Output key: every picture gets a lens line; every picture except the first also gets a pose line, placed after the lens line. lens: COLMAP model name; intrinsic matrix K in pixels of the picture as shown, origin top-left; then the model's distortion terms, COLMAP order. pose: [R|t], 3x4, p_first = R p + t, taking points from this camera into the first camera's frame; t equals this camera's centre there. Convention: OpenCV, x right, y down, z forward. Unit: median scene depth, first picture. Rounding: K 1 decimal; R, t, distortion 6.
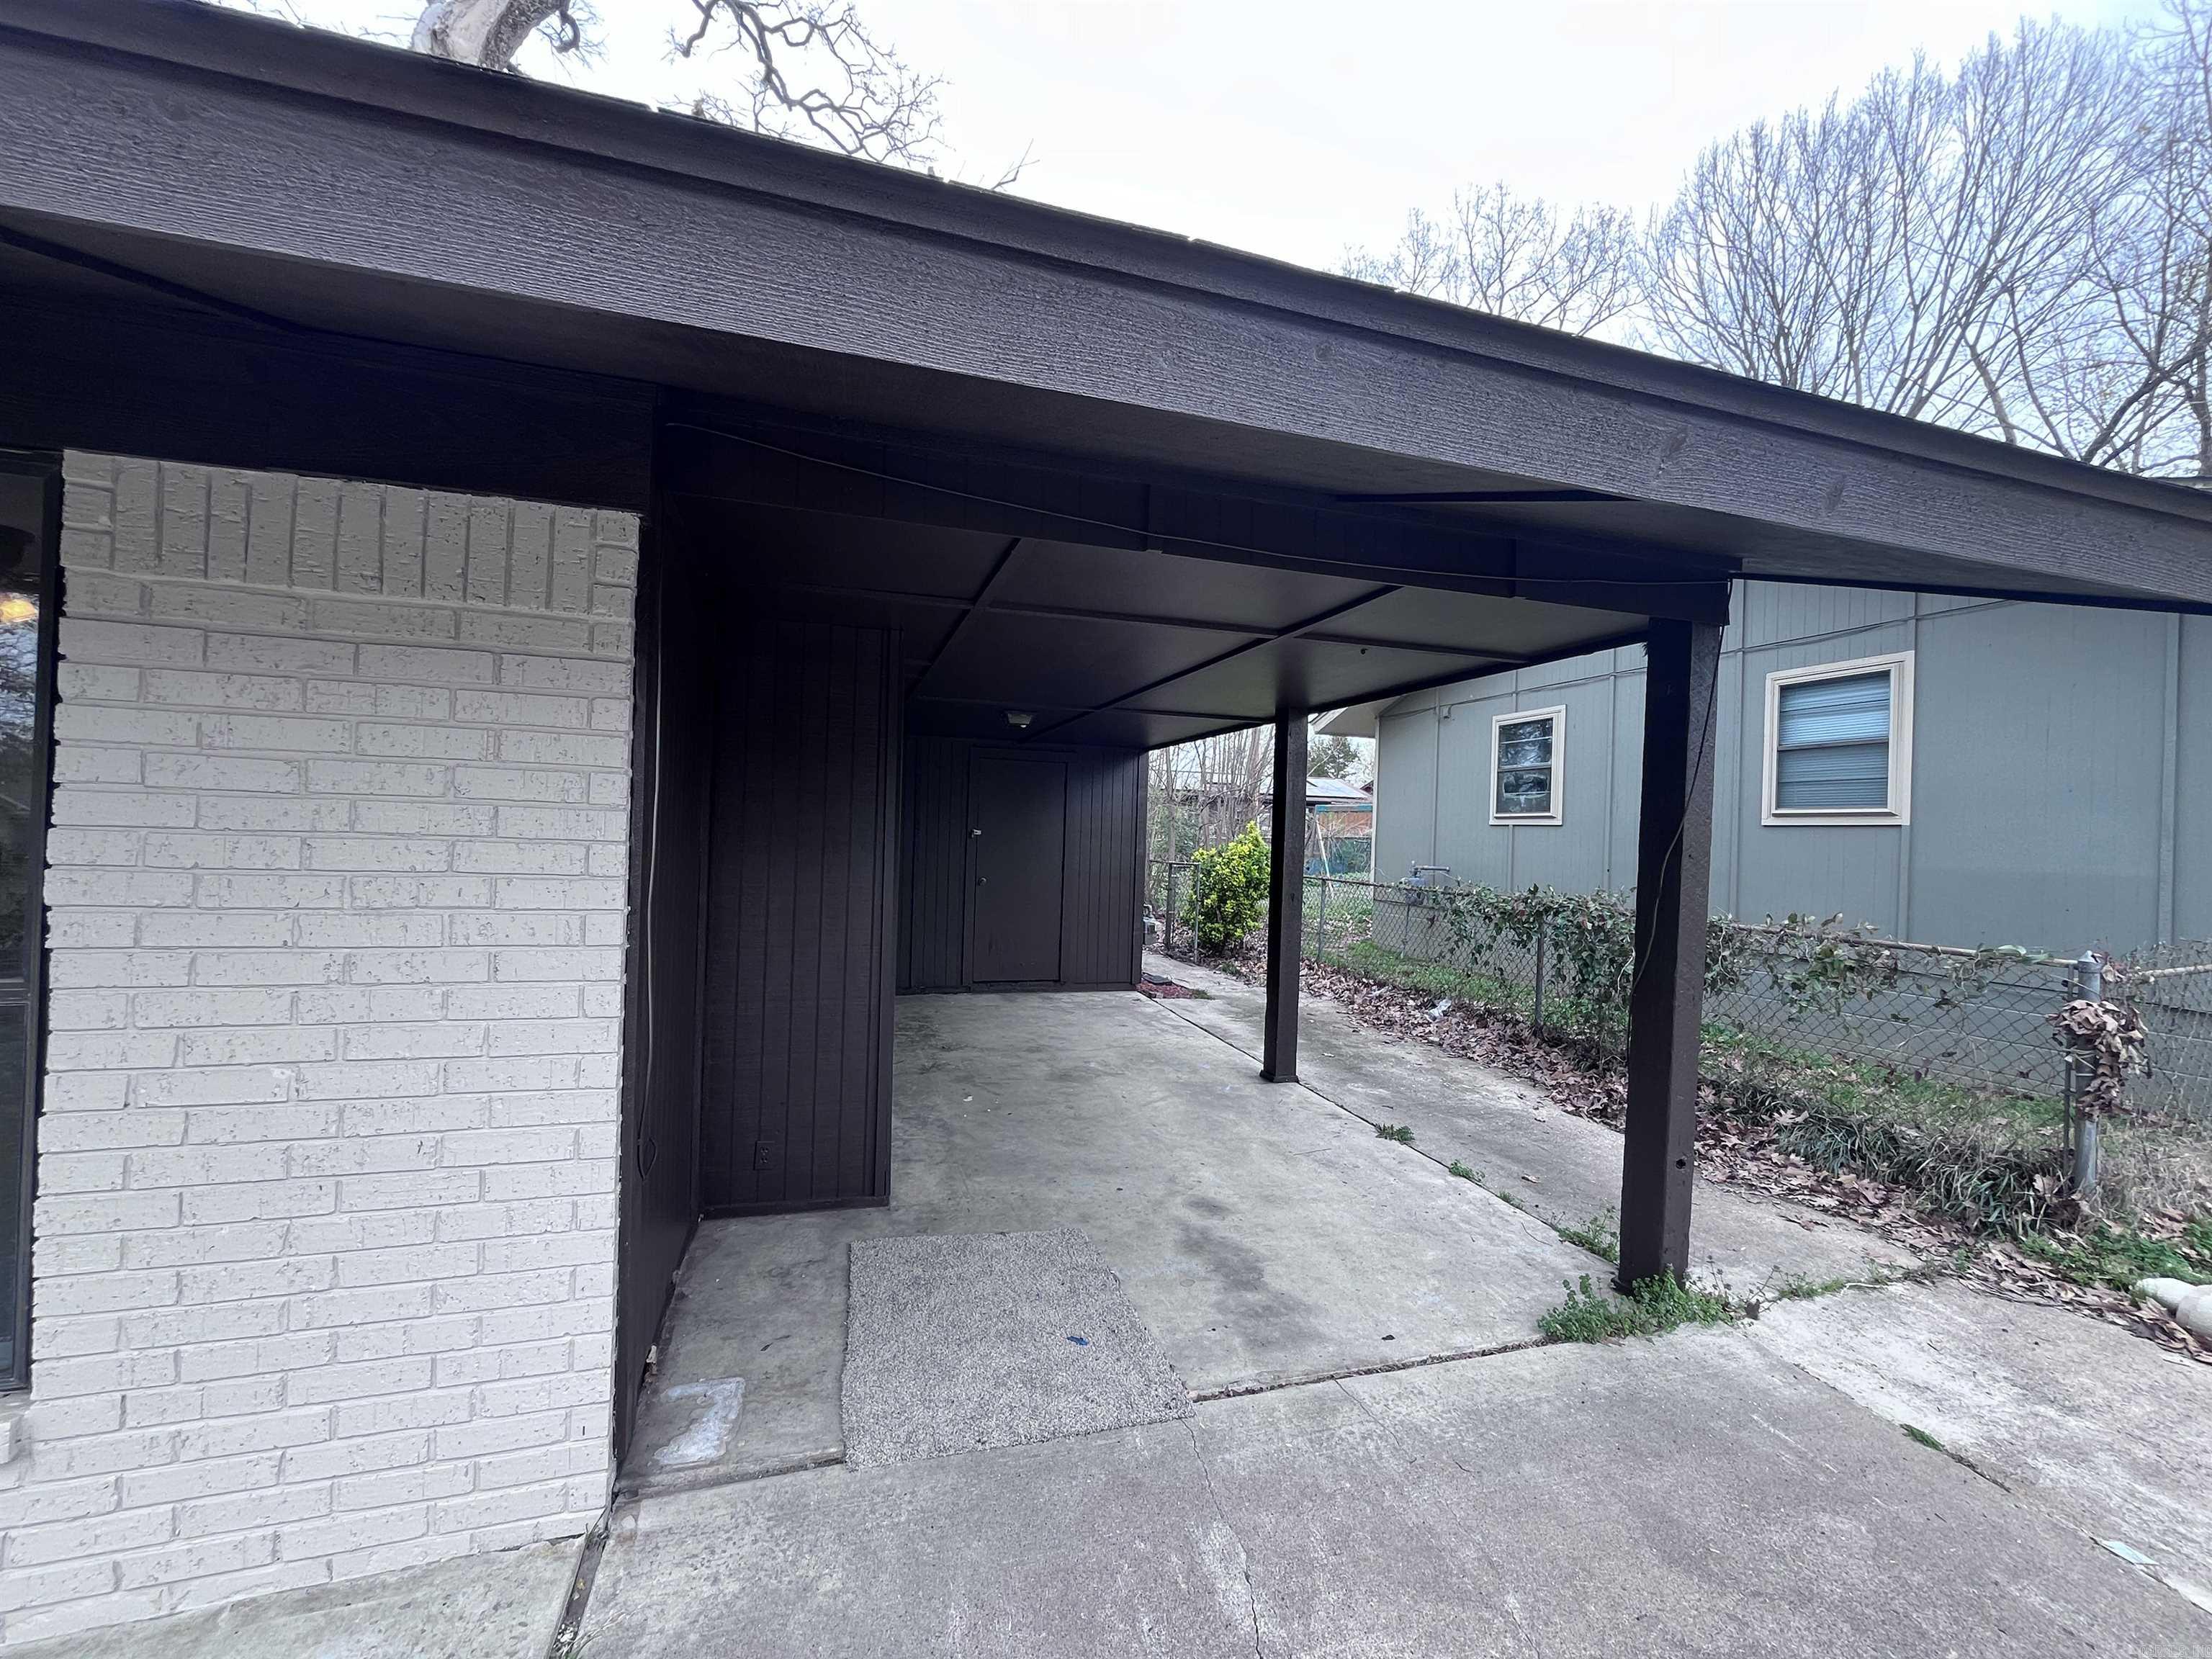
lens RADIAL K [[897.5, 0, 1105.0], [0, 897.5, 830.4], [0, 0, 1]] dist [-0.005348, 0.000014]
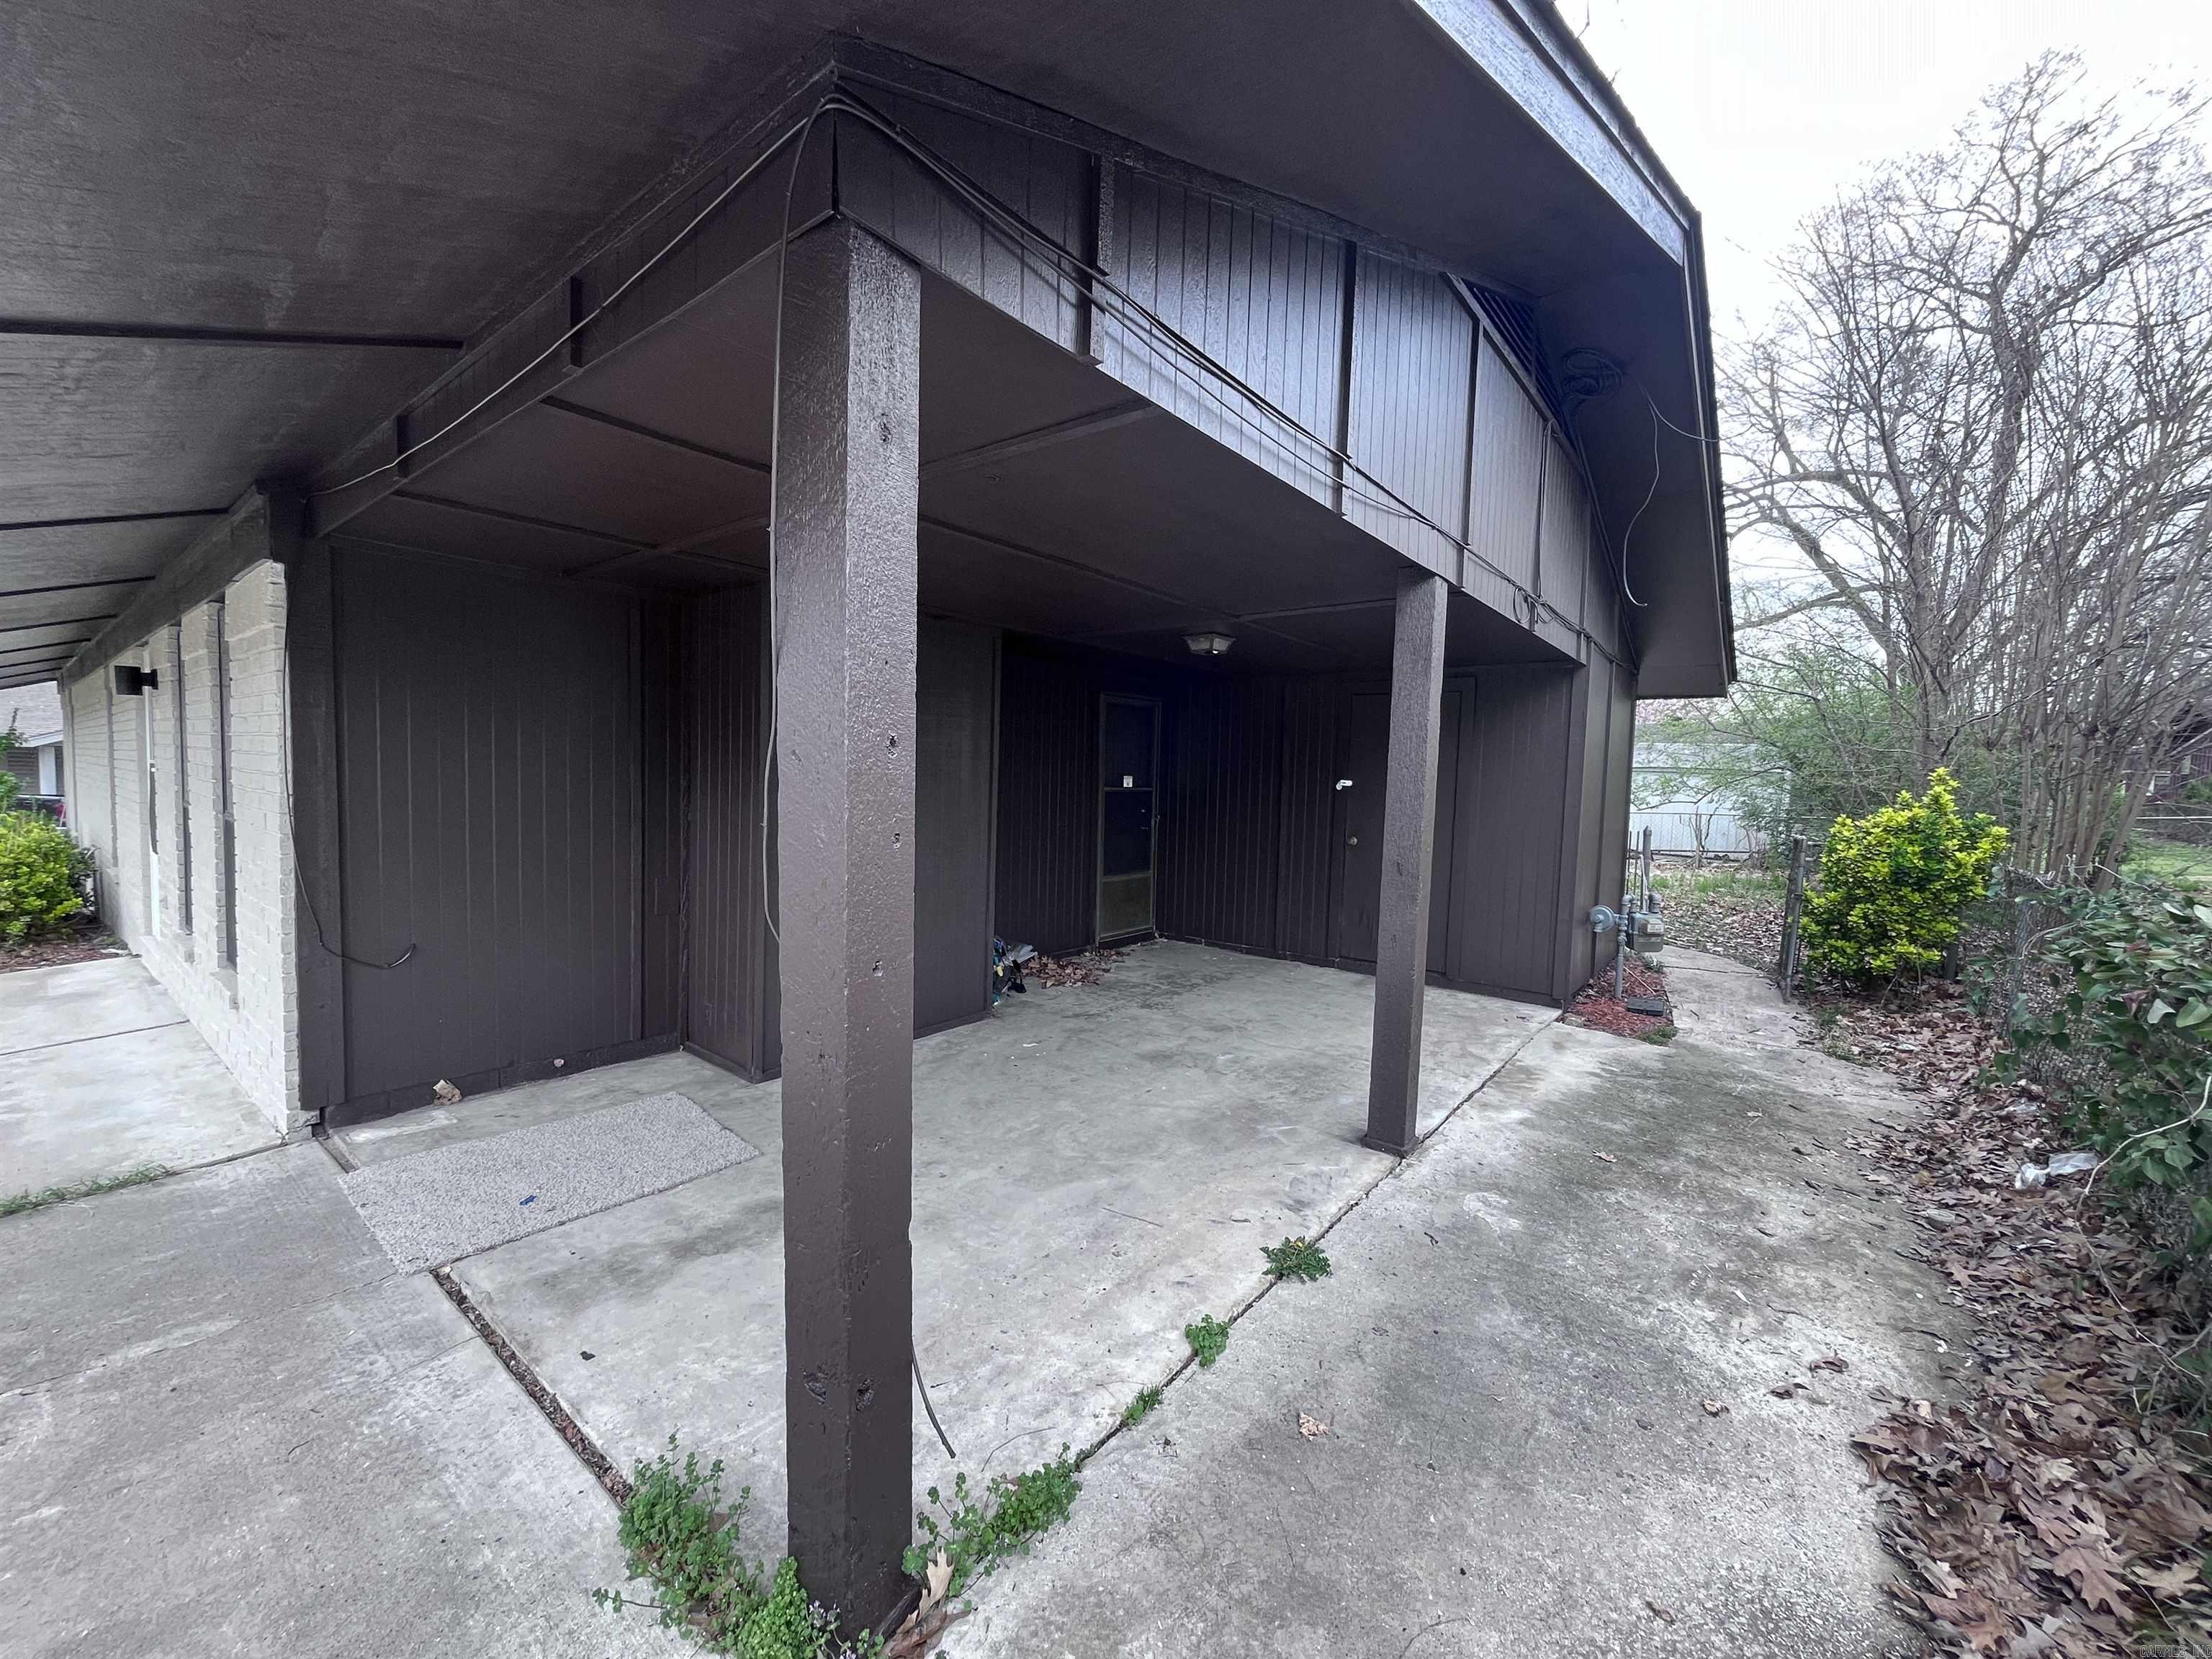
lens RADIAL K [[897.5, 0, 1103.2], [0, 897.5, 825.6], [0, 0, 1]] dist [-0.005348, 0.000014]
pose [[0.557342, 0.033390, -0.829611, 0.772116], [-0.013097, 0.999420, 0.031425, 0.034122], [0.830179, -0.006649, 0.557457, 0.588064]]
